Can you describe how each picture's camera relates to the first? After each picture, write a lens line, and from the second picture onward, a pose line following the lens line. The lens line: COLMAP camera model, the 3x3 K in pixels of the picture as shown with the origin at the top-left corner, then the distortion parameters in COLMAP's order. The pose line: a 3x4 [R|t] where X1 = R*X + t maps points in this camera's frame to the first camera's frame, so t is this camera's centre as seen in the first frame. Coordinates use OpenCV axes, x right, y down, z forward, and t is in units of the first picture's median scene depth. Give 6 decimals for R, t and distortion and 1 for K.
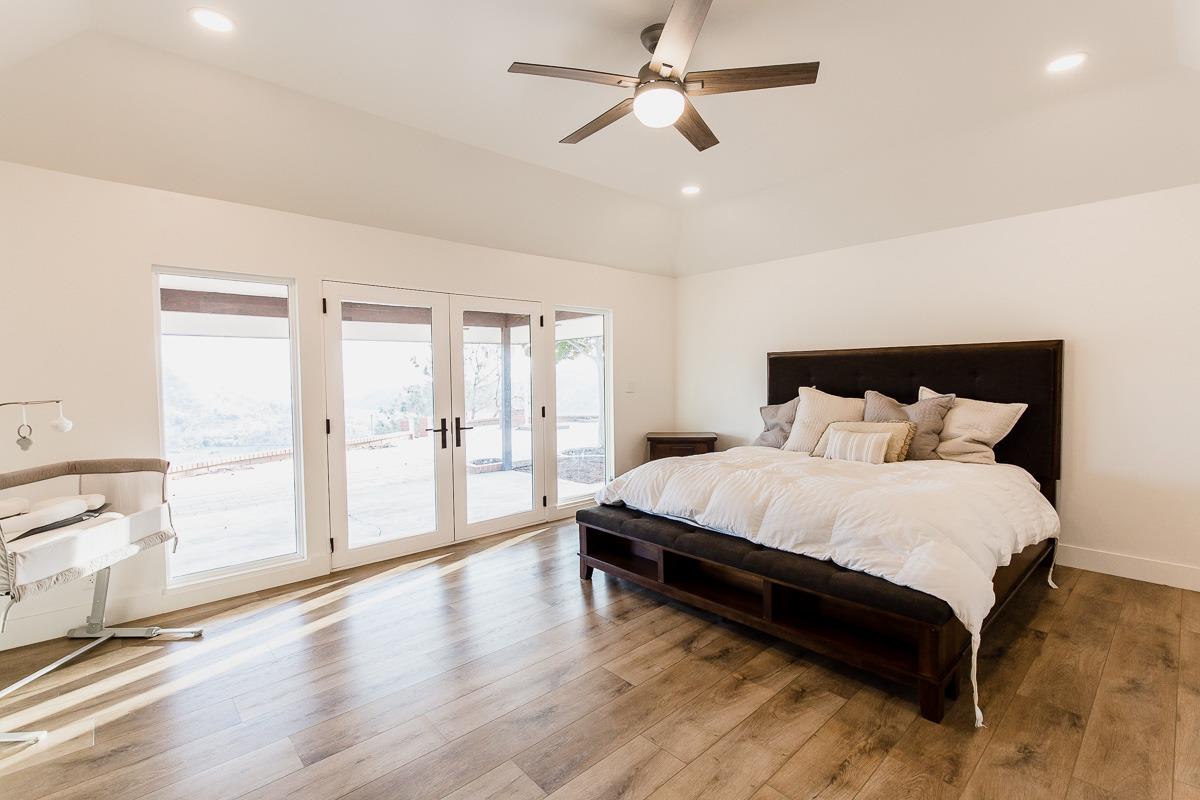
lens RADIAL K [[544.1, 0, 604.7], [0, 544.1, 398.9], [0, 0, 1]] dist [0.000612, 0.000176]
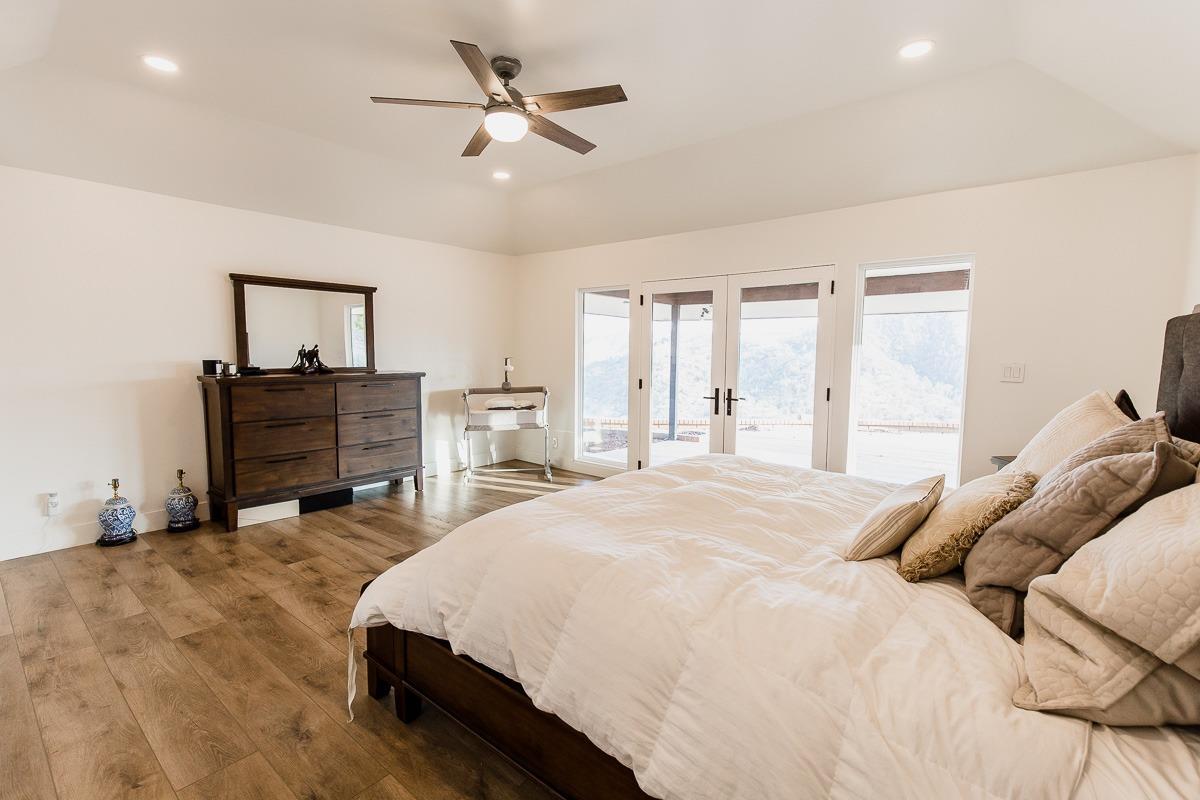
lens RADIAL K [[544.1, 0, 604.7], [0, 544.1, 398.9], [0, 0, 1]] dist [0.000612, 0.000176]
pose [[0.133929, 0.103838, -0.985536, 0.919214], [-0.053263, 0.993812, 0.097472, -0.045892], [0.989559, 0.039438, 0.138631, 0.720141]]
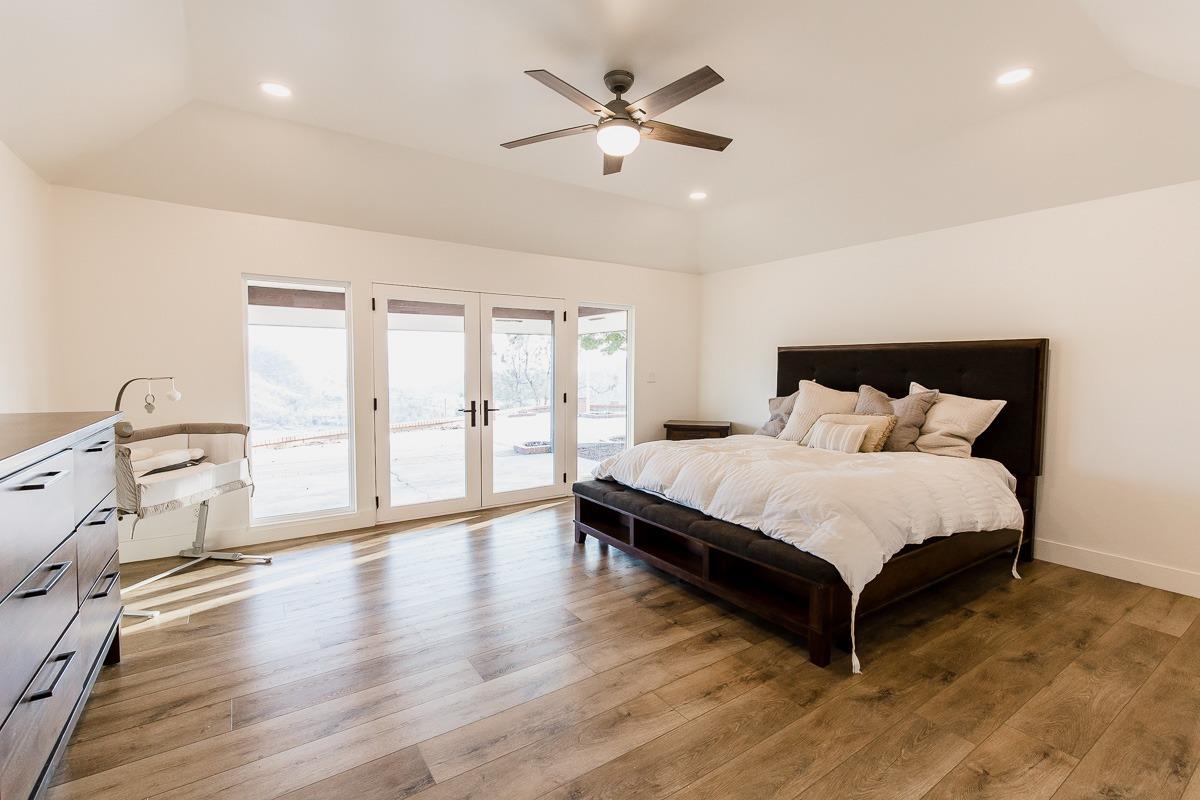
lens RADIAL K [[544.1, 0, 604.7], [0, 544.1, 398.9], [0, 0, 1]] dist [0.000612, 0.000176]
pose [[0.989370, 0.025936, -0.143089, 0.170916], [-0.023335, 0.999531, 0.019822, 0.002877], [0.143536, -0.016273, 0.989511, -0.123705]]
